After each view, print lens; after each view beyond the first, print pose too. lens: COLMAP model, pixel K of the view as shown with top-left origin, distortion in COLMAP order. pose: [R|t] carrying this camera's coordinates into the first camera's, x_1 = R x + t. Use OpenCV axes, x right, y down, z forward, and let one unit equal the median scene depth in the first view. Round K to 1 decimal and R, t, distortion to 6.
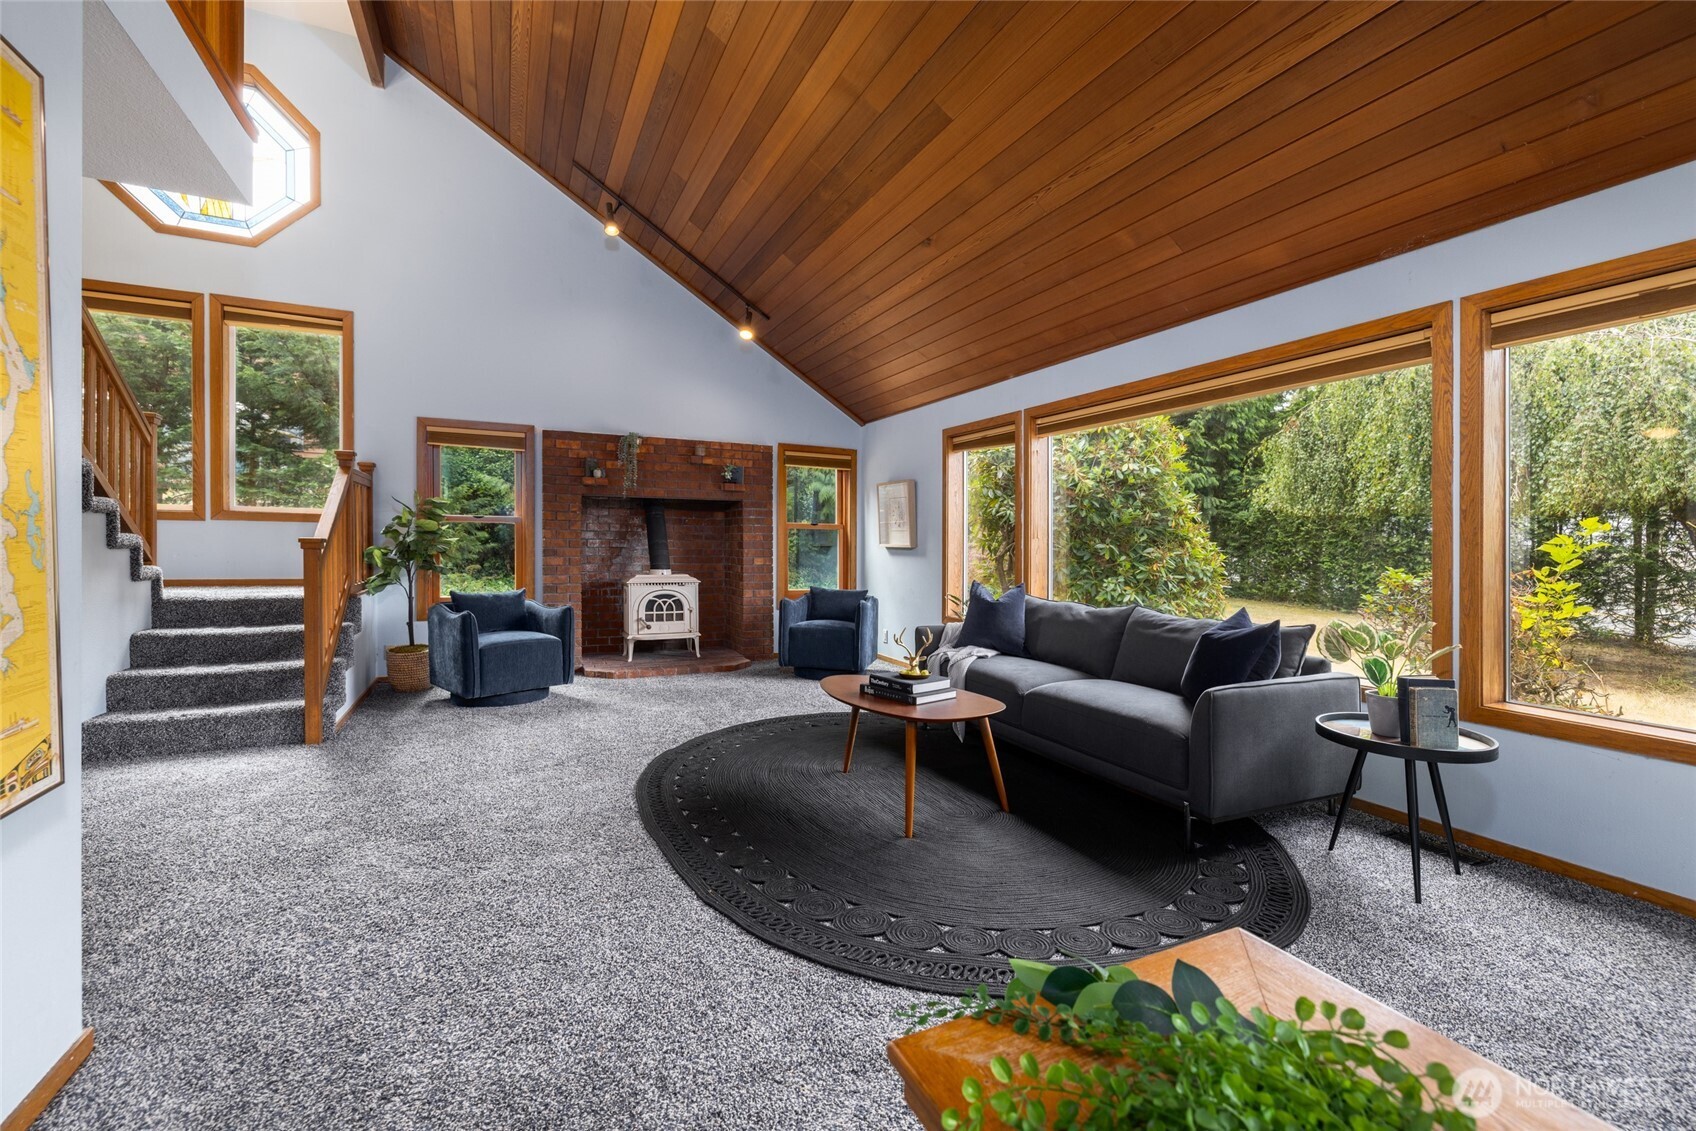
lens RADIAL K [[718.5, 0, 847.8], [0, 718.5, 557.9], [0, 0, 1]] dist [0.001465, -0.000423]
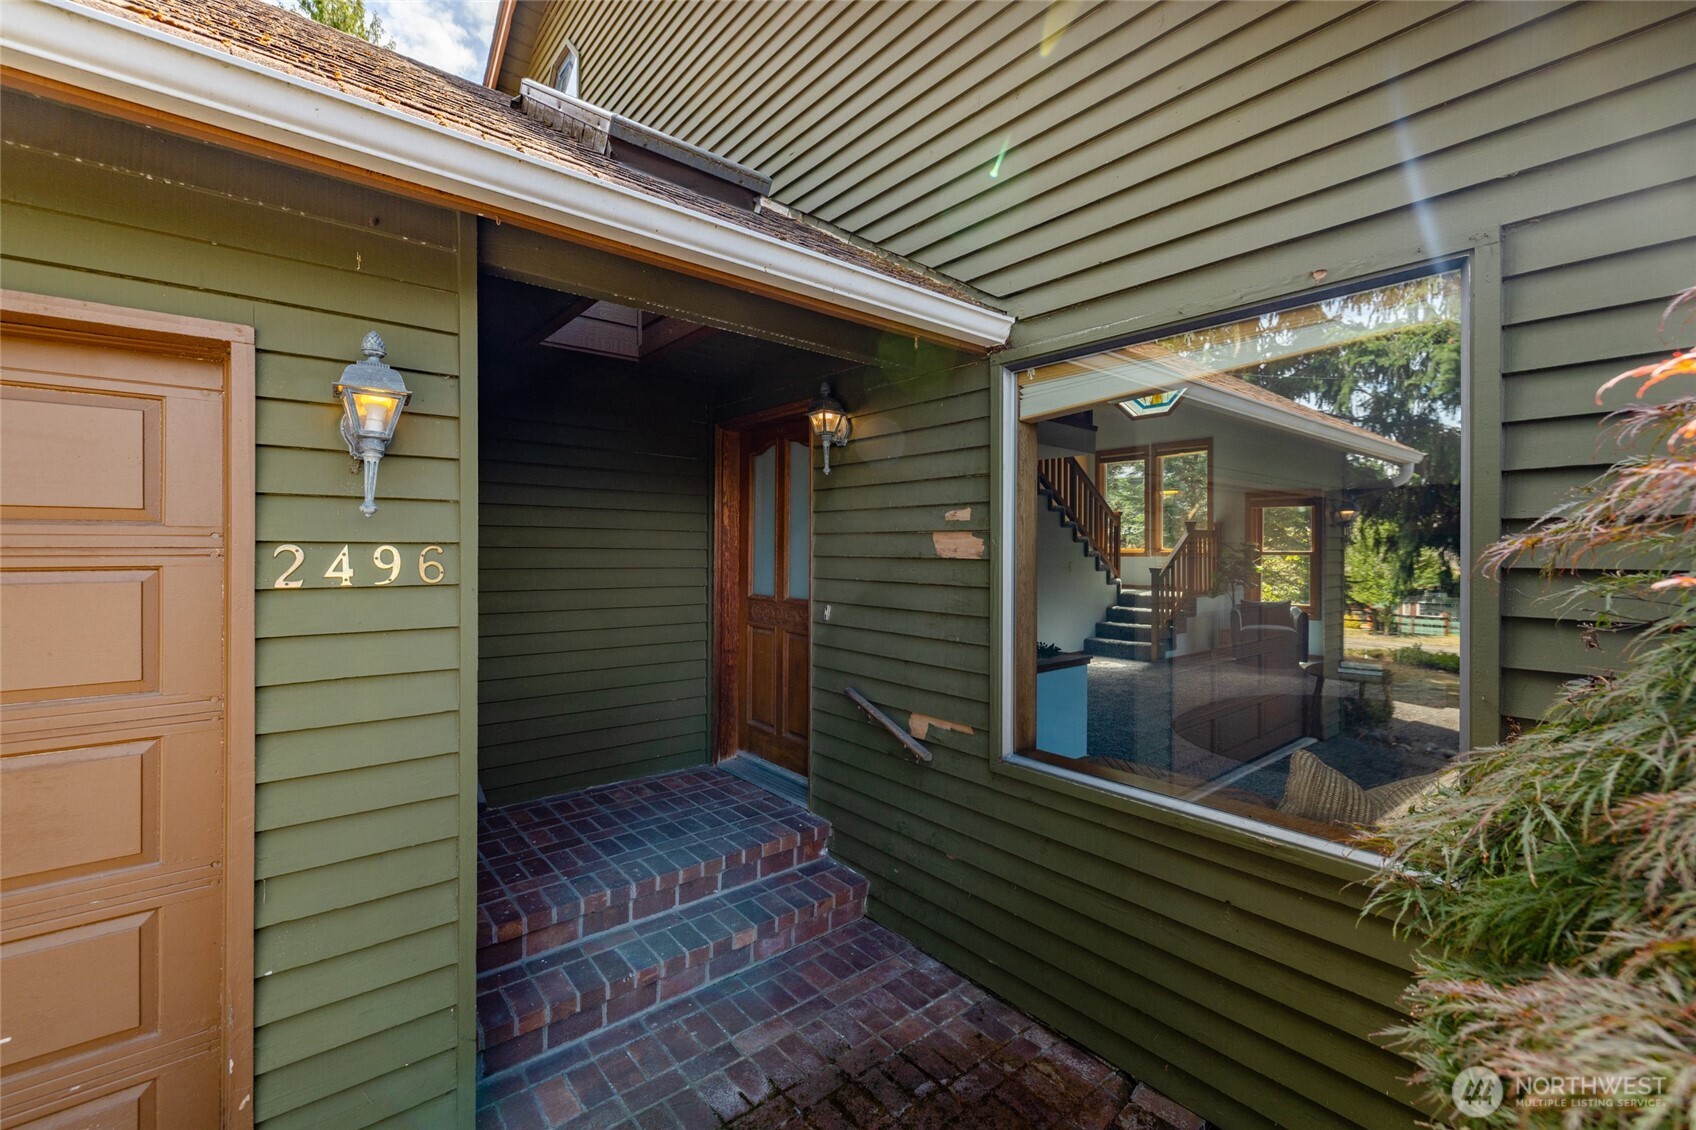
lens RADIAL K [[709.8, 0, 838.6], [0, 709.8, 545.2], [0, 0, 1]] dist [-0.001139, -0.000604]
pose [[0.235571, -0.007967, -0.971825, 0.686020], [-0.019555, 0.999725, -0.012936, -0.030404], [0.971660, 0.022051, 0.235350, -0.262648]]
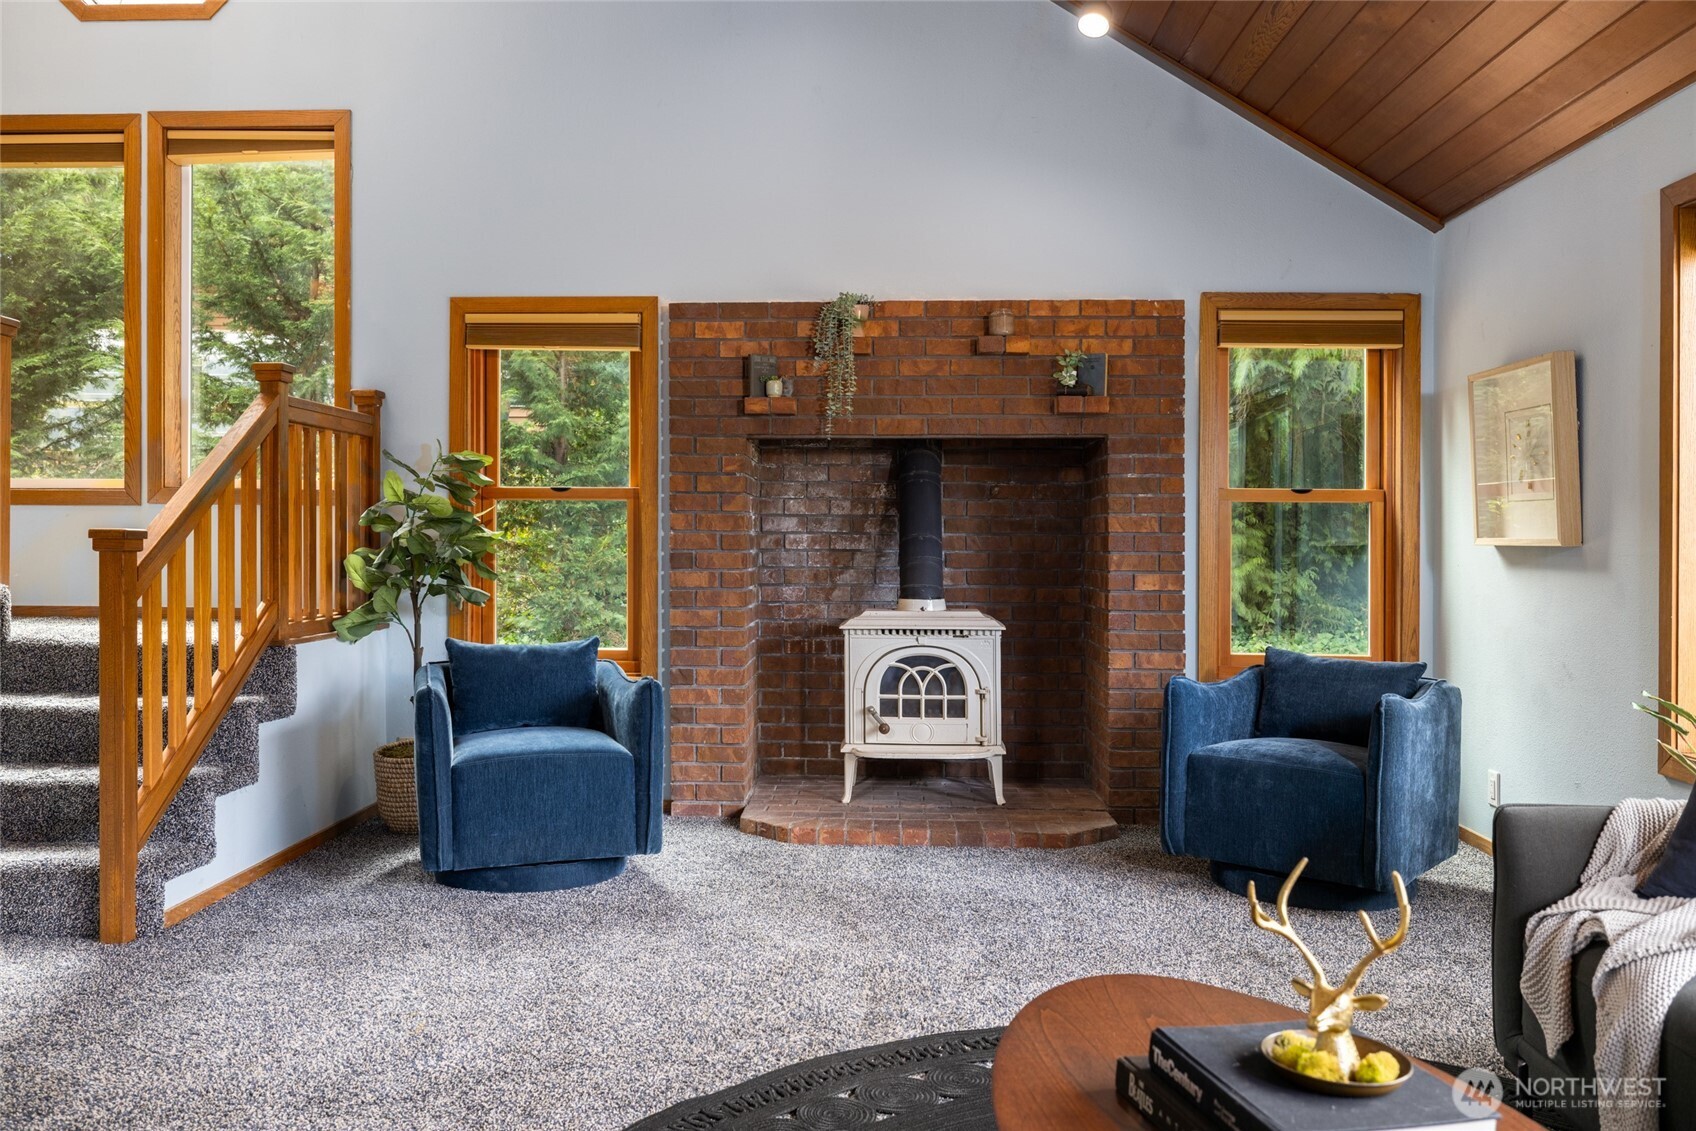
lens RADIAL K [[1306.5, 0, 838.4], [0, 1306.5, 551.3], [0, 0, 1]] dist [0.004653, -0.006206]
pose [[0.881295, -0.003175, -0.472556, 0.078948], [-0.005190, 0.999852, -0.016397, 0.000125], [0.472538, 0.016903, 0.881148, 0.274963]]
